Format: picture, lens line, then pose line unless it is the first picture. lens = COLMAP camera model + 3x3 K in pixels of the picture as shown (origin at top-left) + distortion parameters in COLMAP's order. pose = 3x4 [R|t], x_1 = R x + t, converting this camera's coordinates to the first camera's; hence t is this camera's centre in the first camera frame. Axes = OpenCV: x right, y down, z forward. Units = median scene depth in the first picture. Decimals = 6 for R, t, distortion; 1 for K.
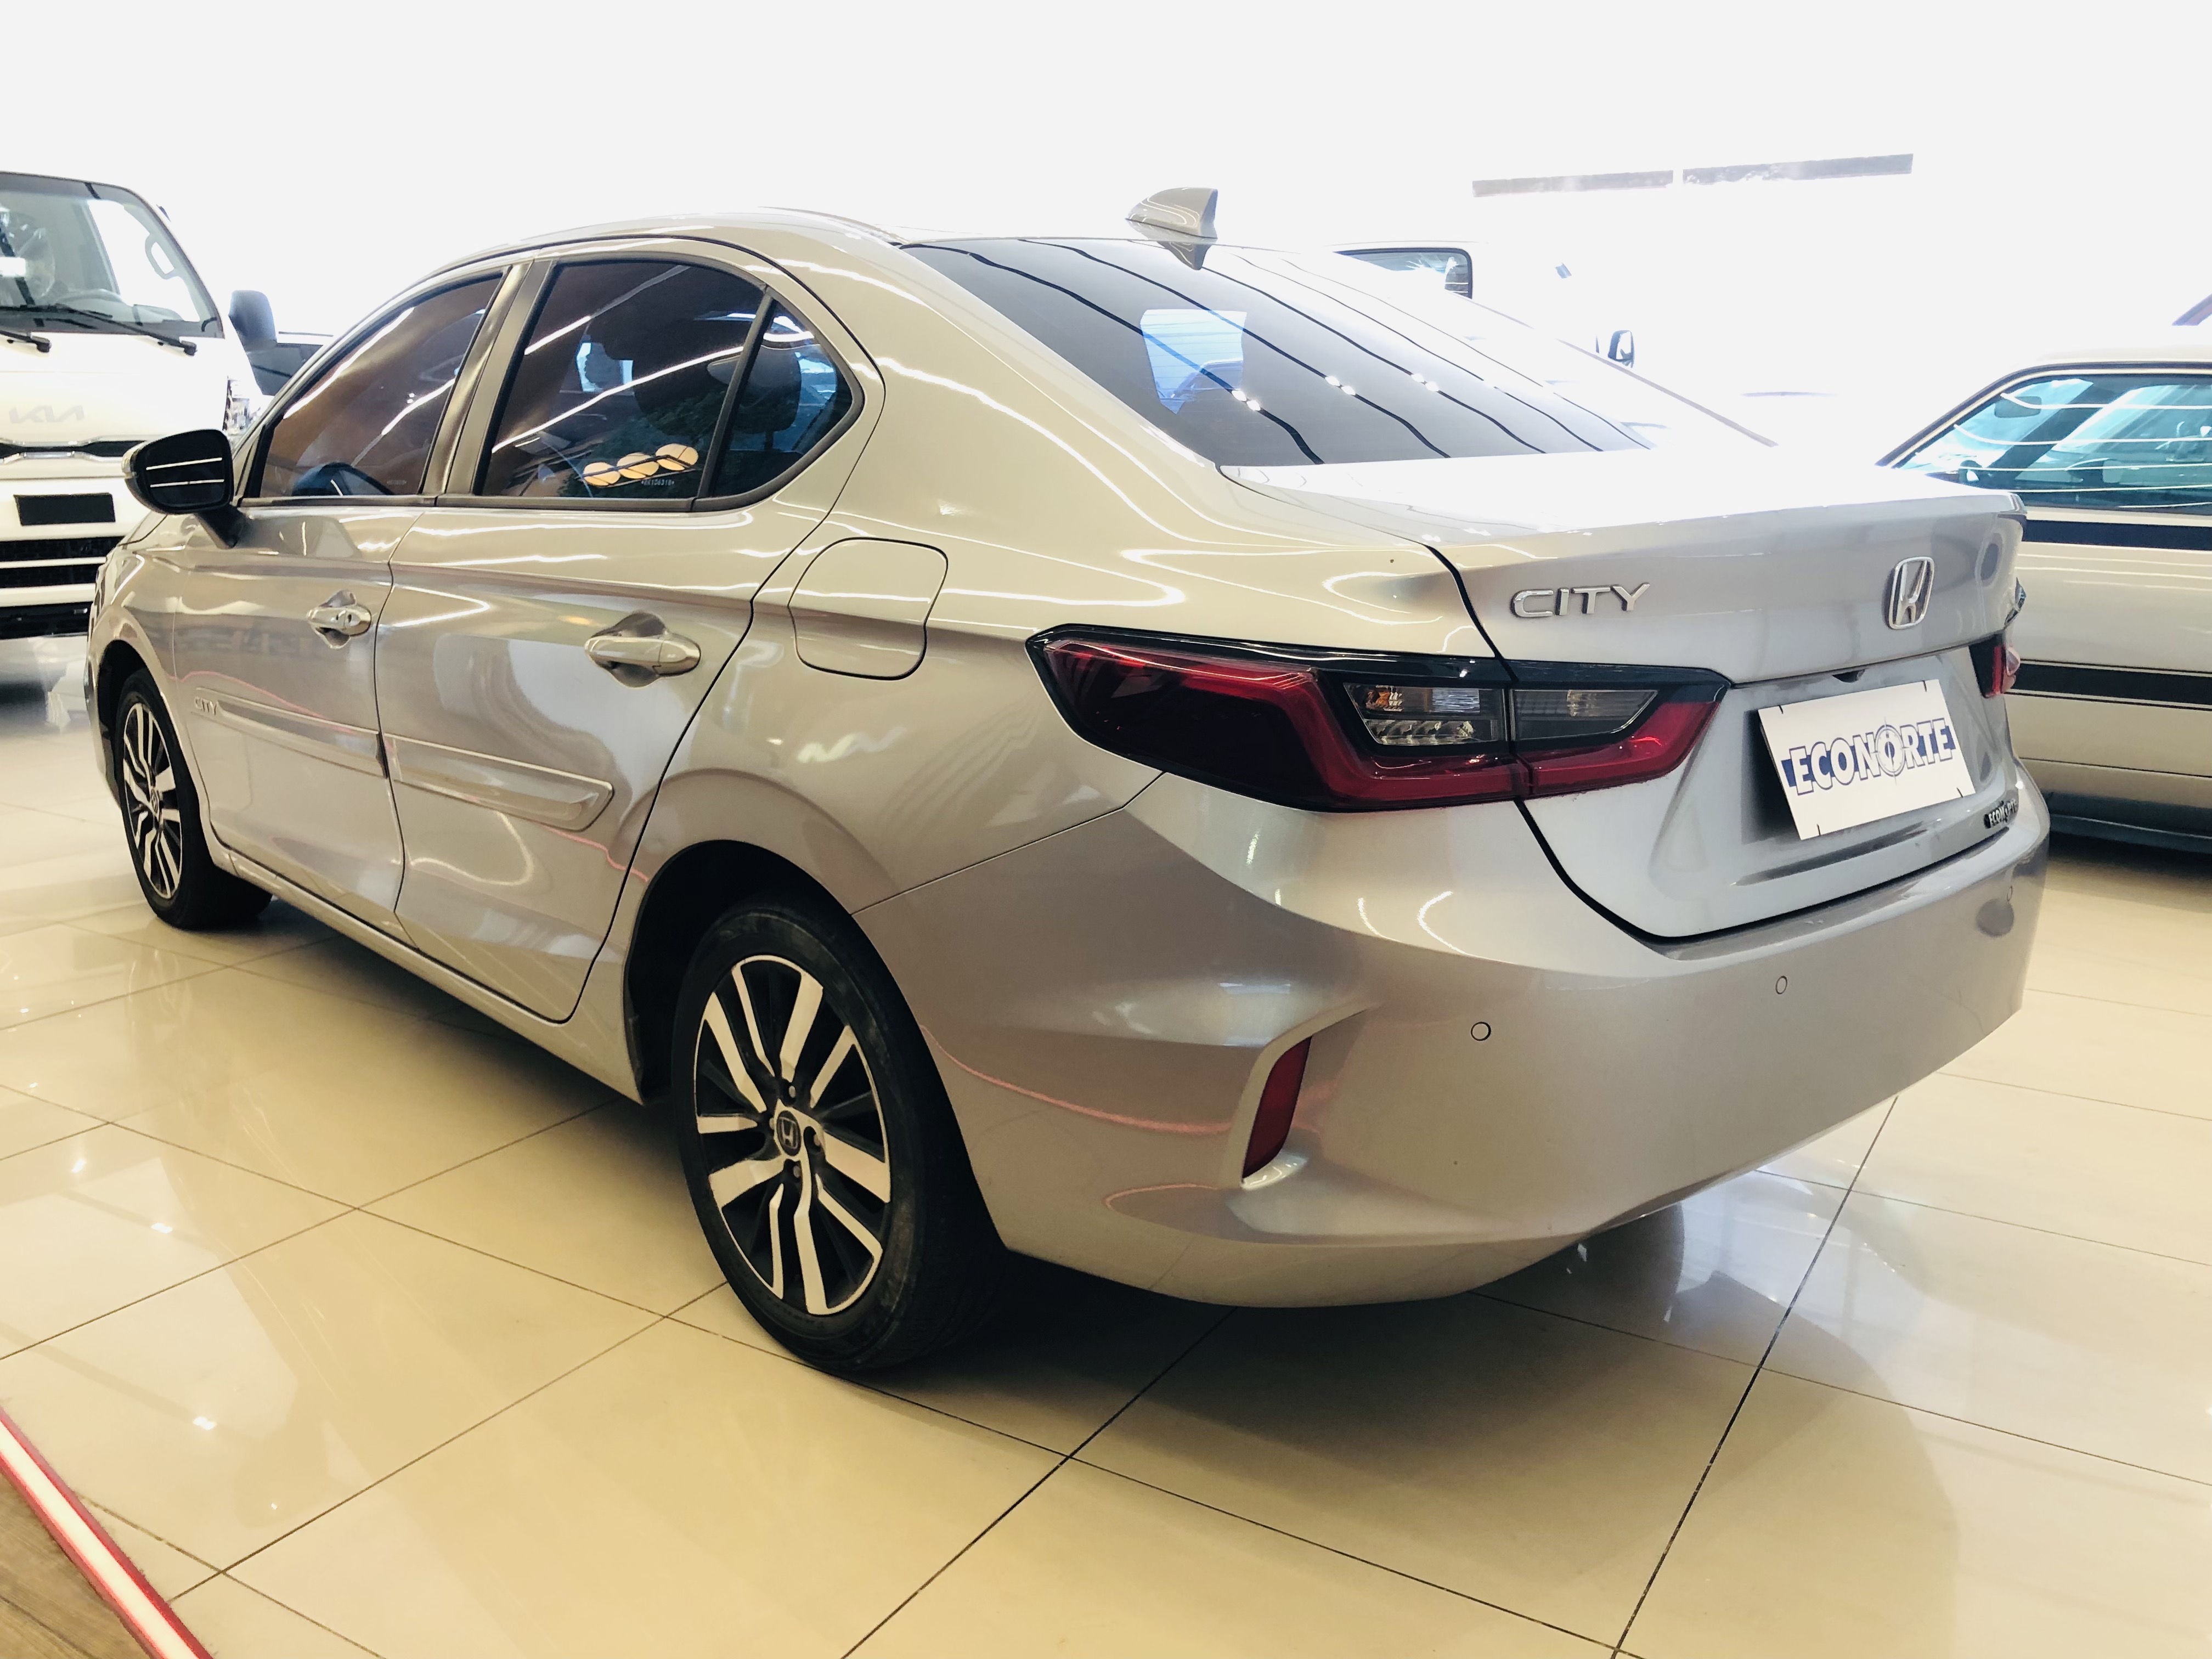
lens RADIAL K [[1859.4, 0, 1106.0], [0, 1859.4, 829.5], [0, 0, 1]] dist [0.000963, -0.011353]
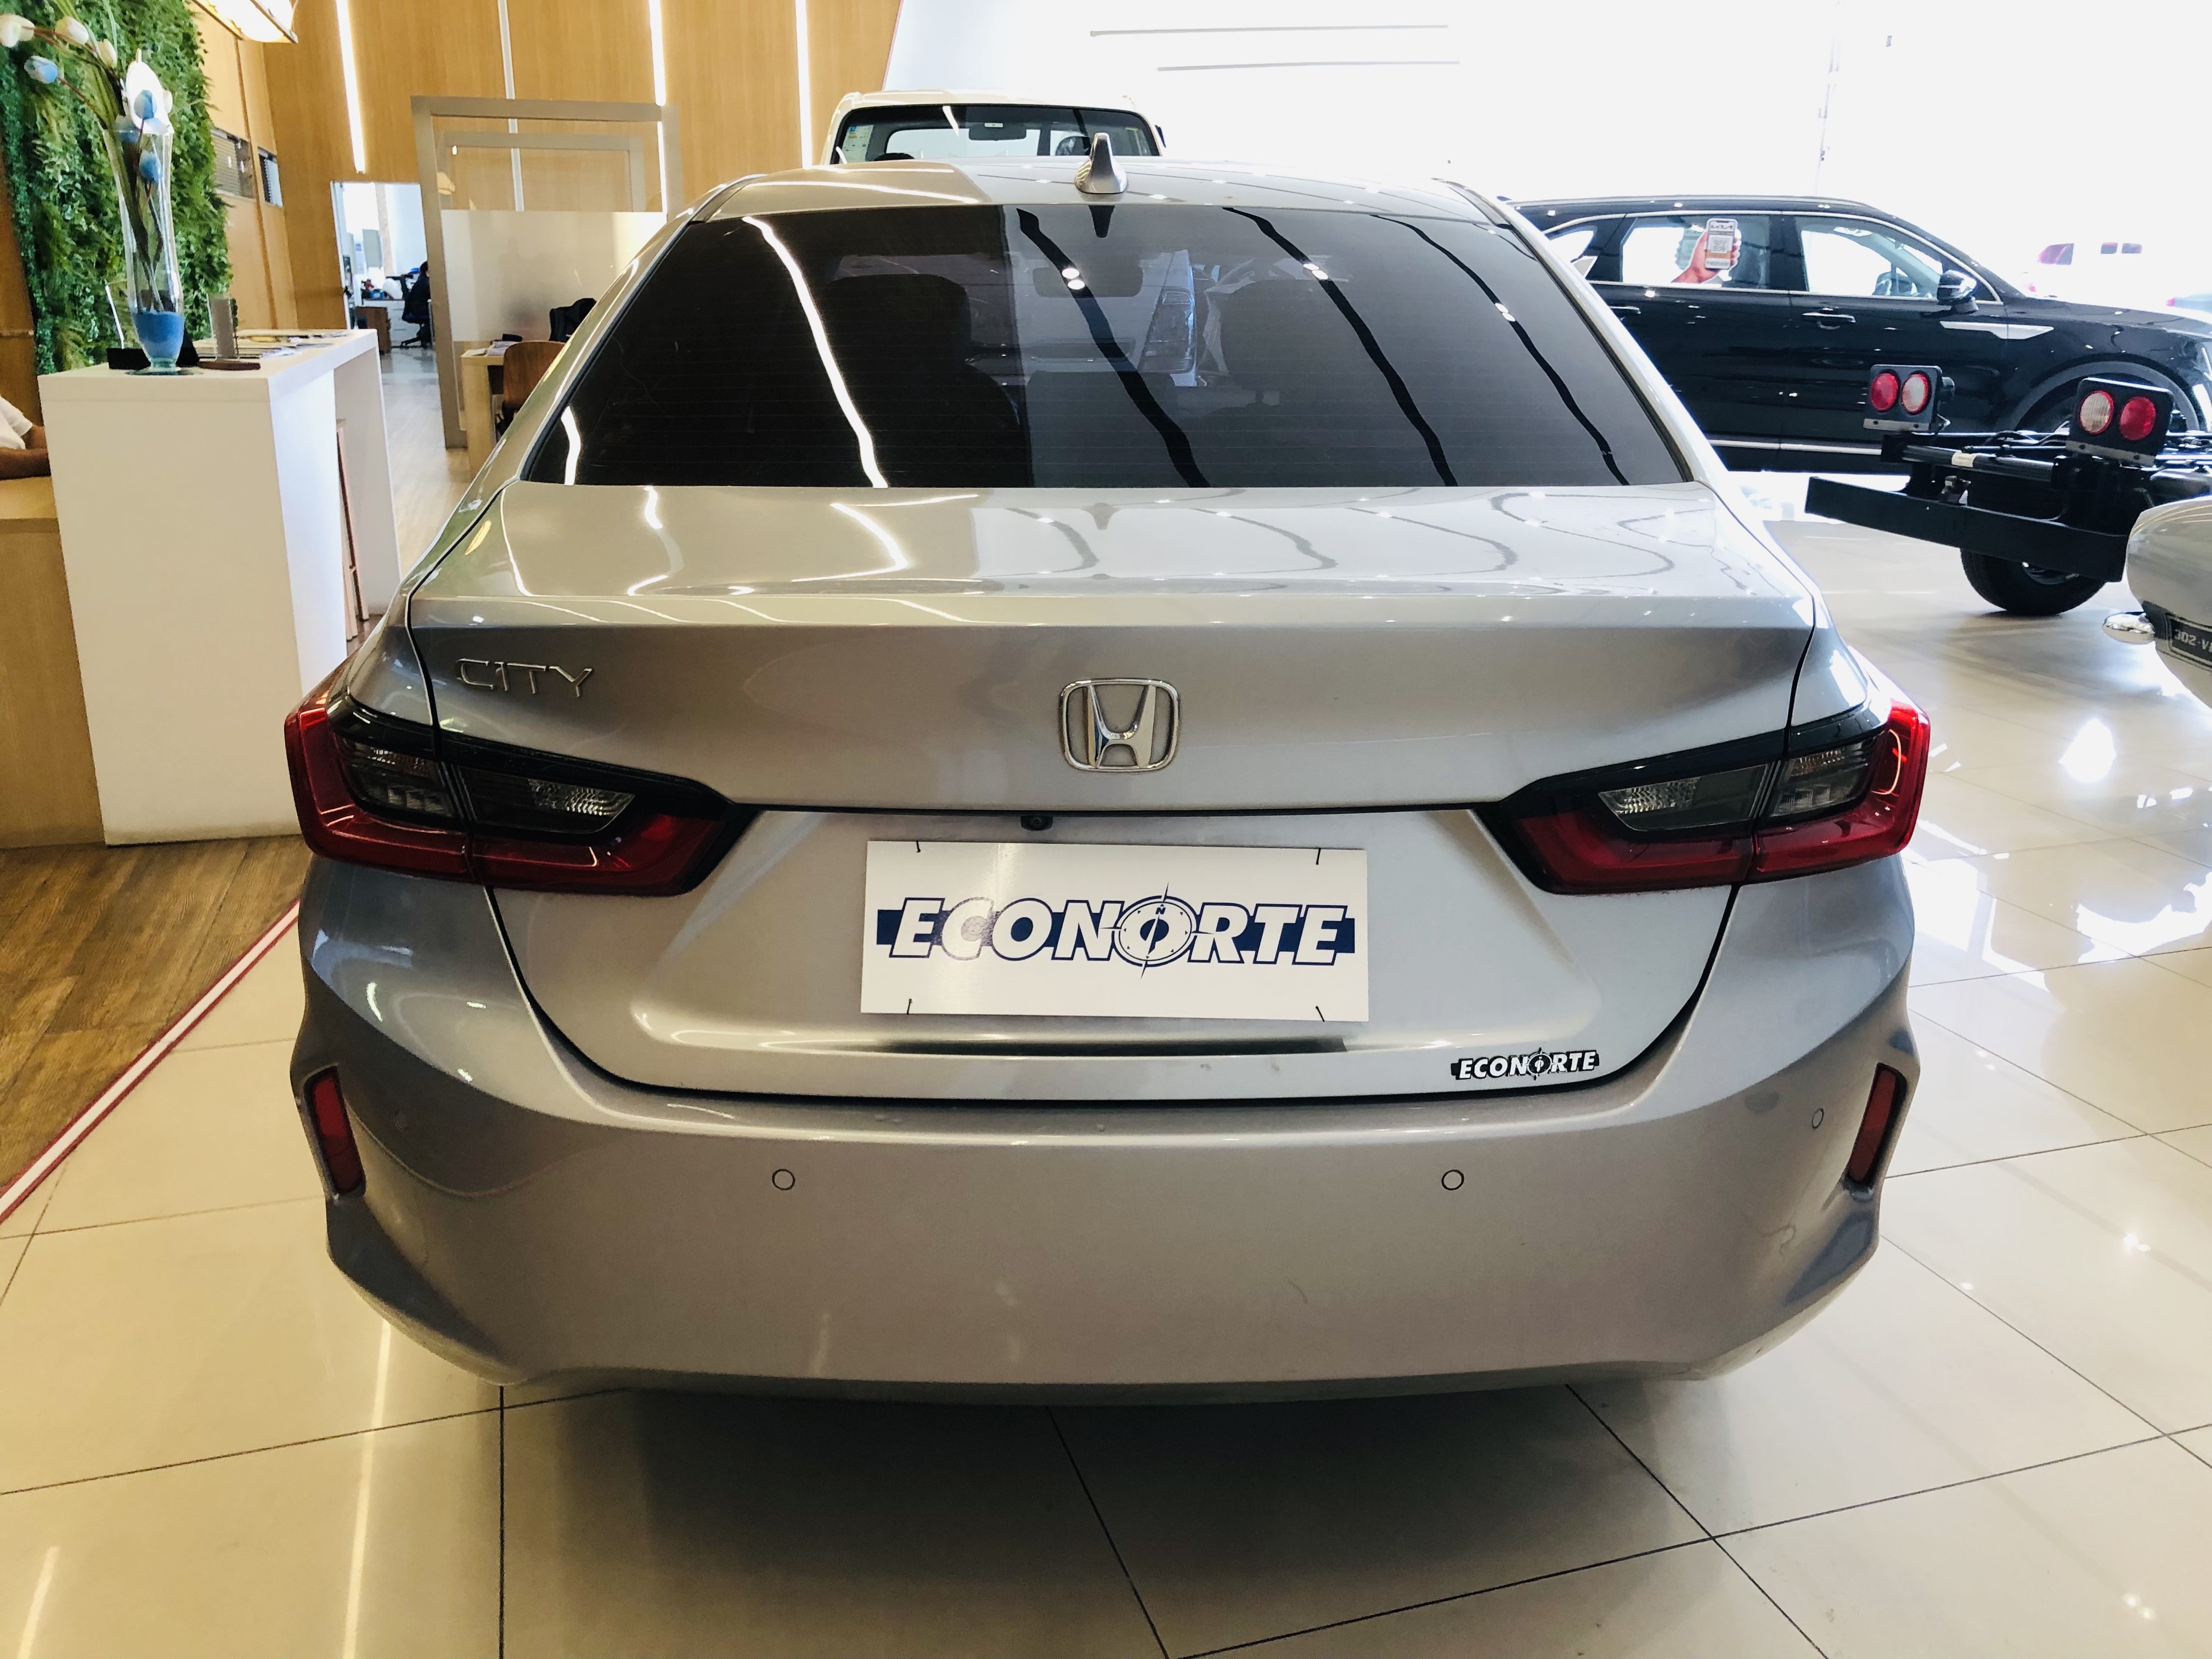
lens RADIAL K [[1859.4, 0, 1106.0], [0, 1859.4, 829.5], [0, 0, 1]] dist [0.000963, -0.011353]
pose [[0.749062, 0.188408, -0.635145, 0.865100], [-0.150550, 0.982036, 0.113757, -0.162392], [0.645167, 0.010410, 0.763970, 0.426709]]
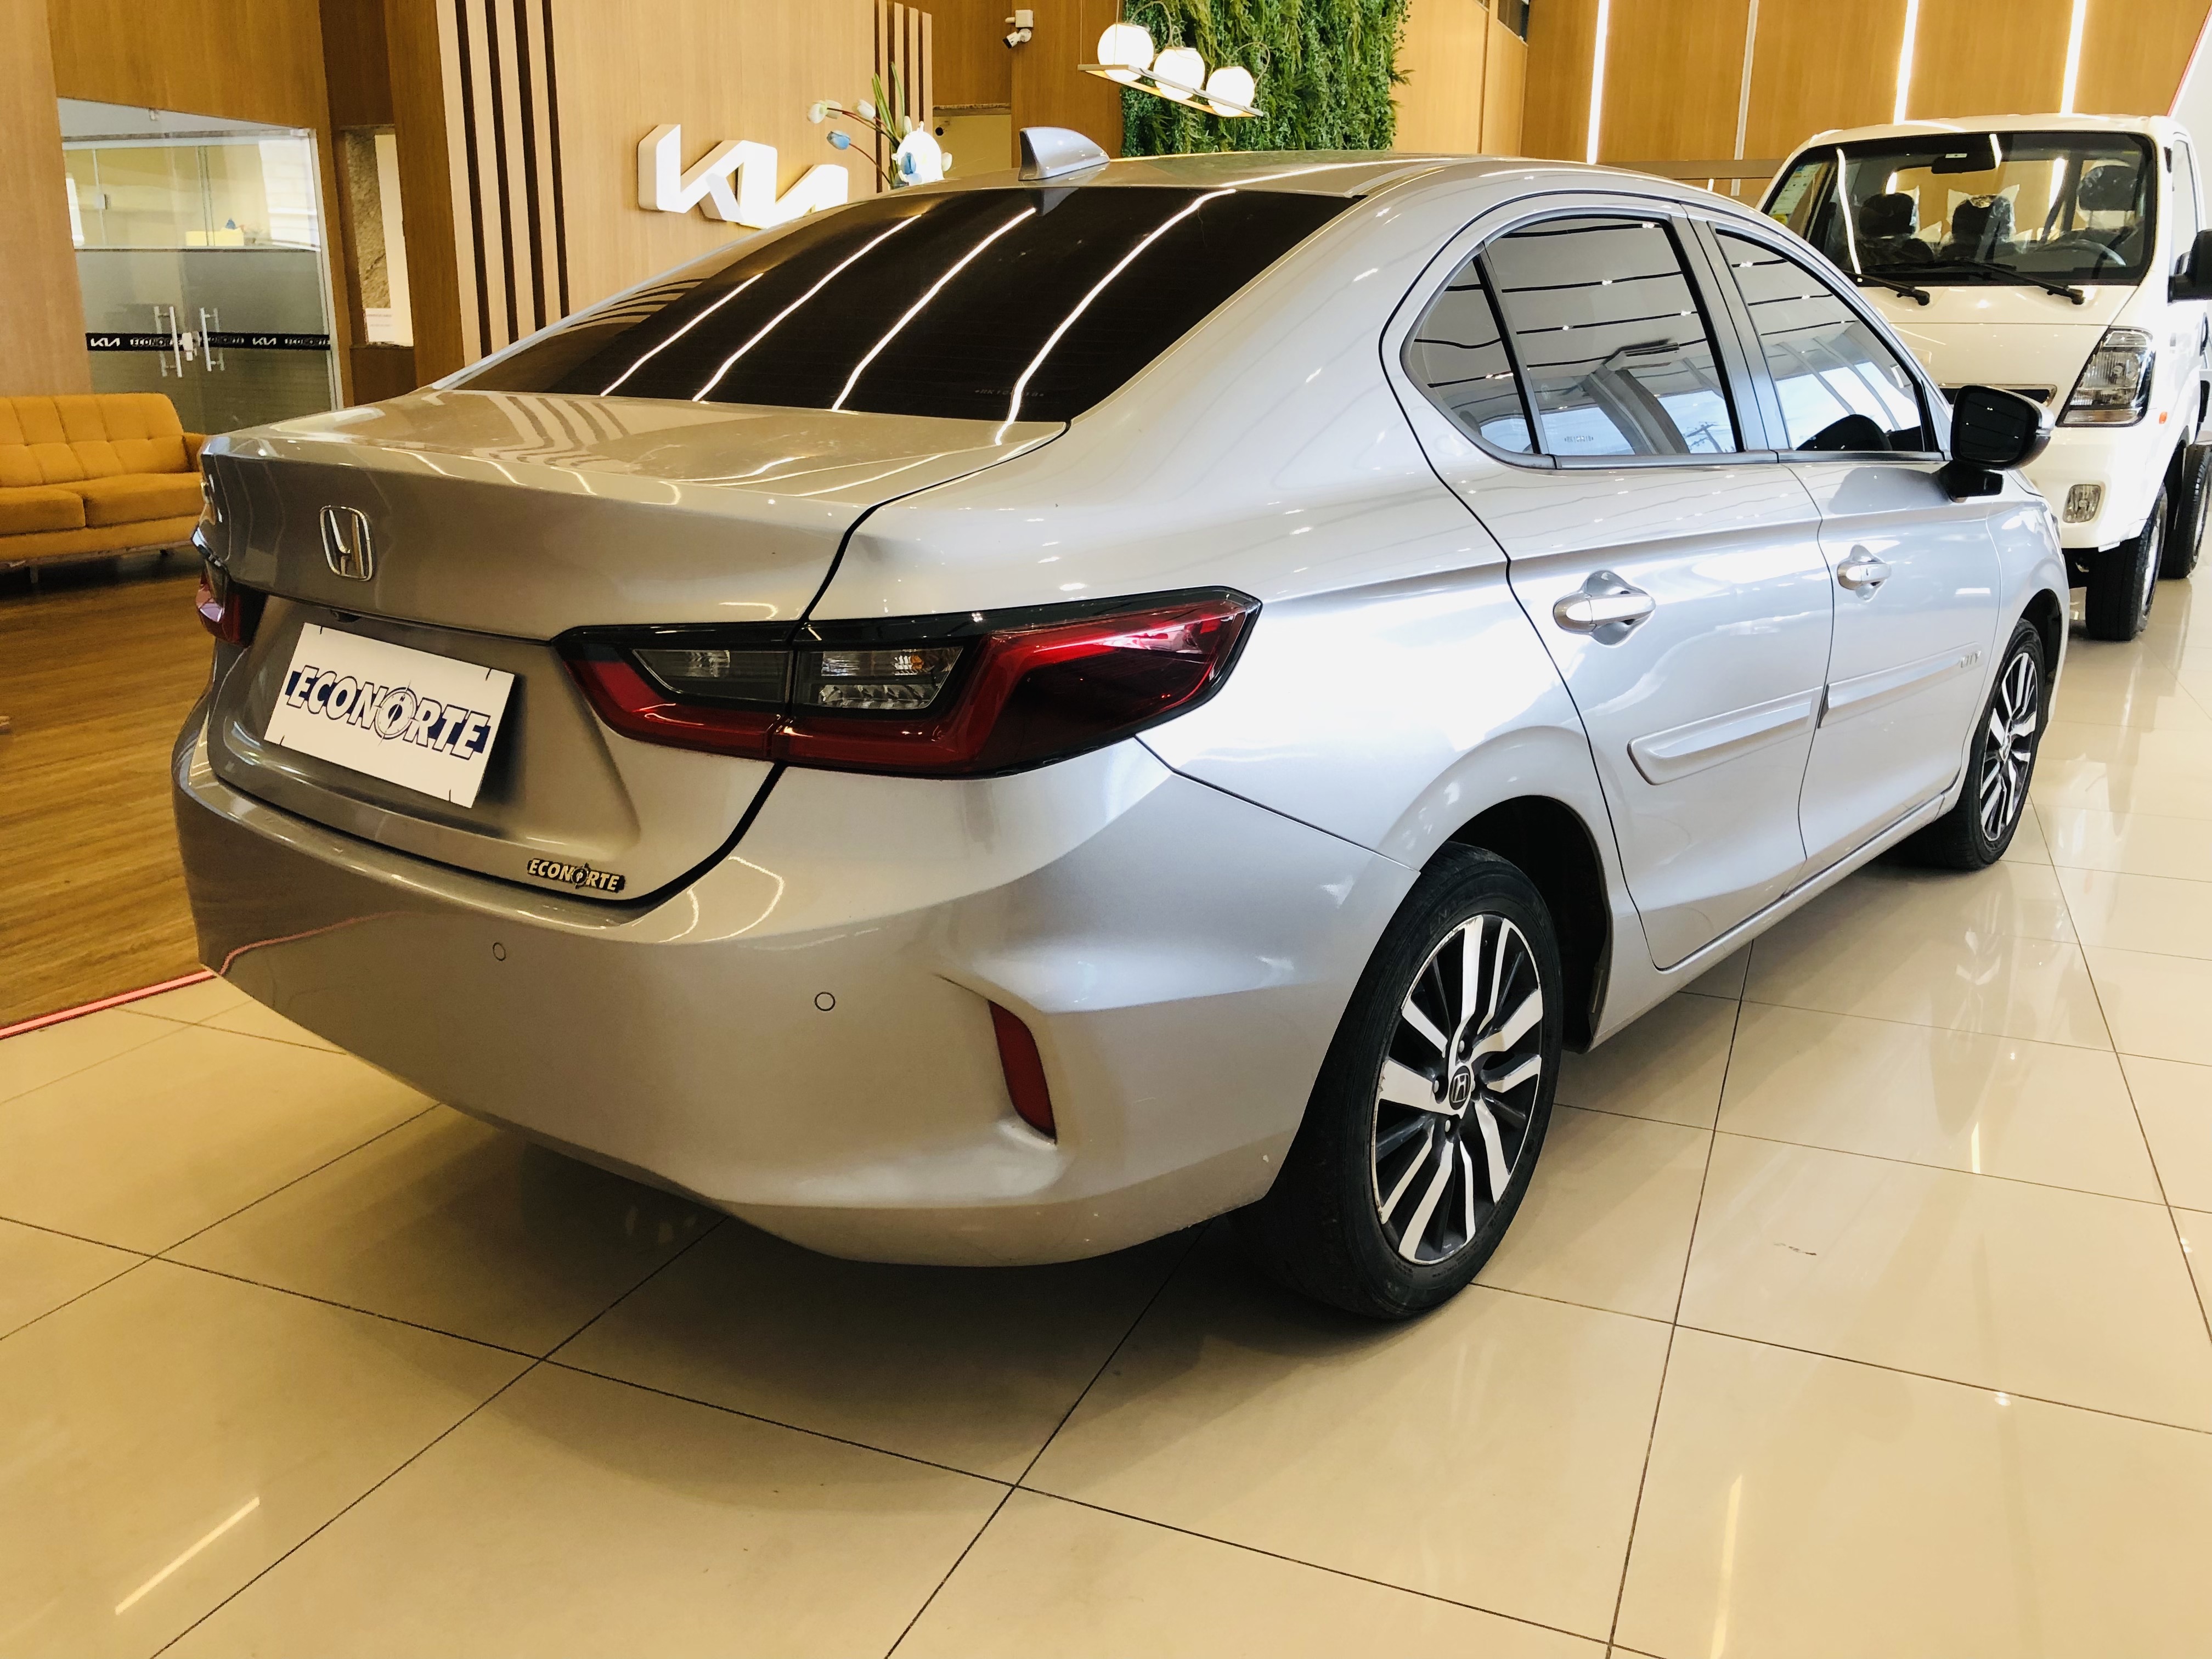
lens RADIAL K [[1761.4, 0, 1078.6], [0, 1761.4, 812.0], [0, 0, 1]] dist [0.120210, -0.158806]
pose [[0.144530, 0.253872, -0.956379, 1.364215], [-0.232886, 0.948103, 0.216481, -0.275157], [0.961704, 0.191439, 0.196153, 1.167062]]
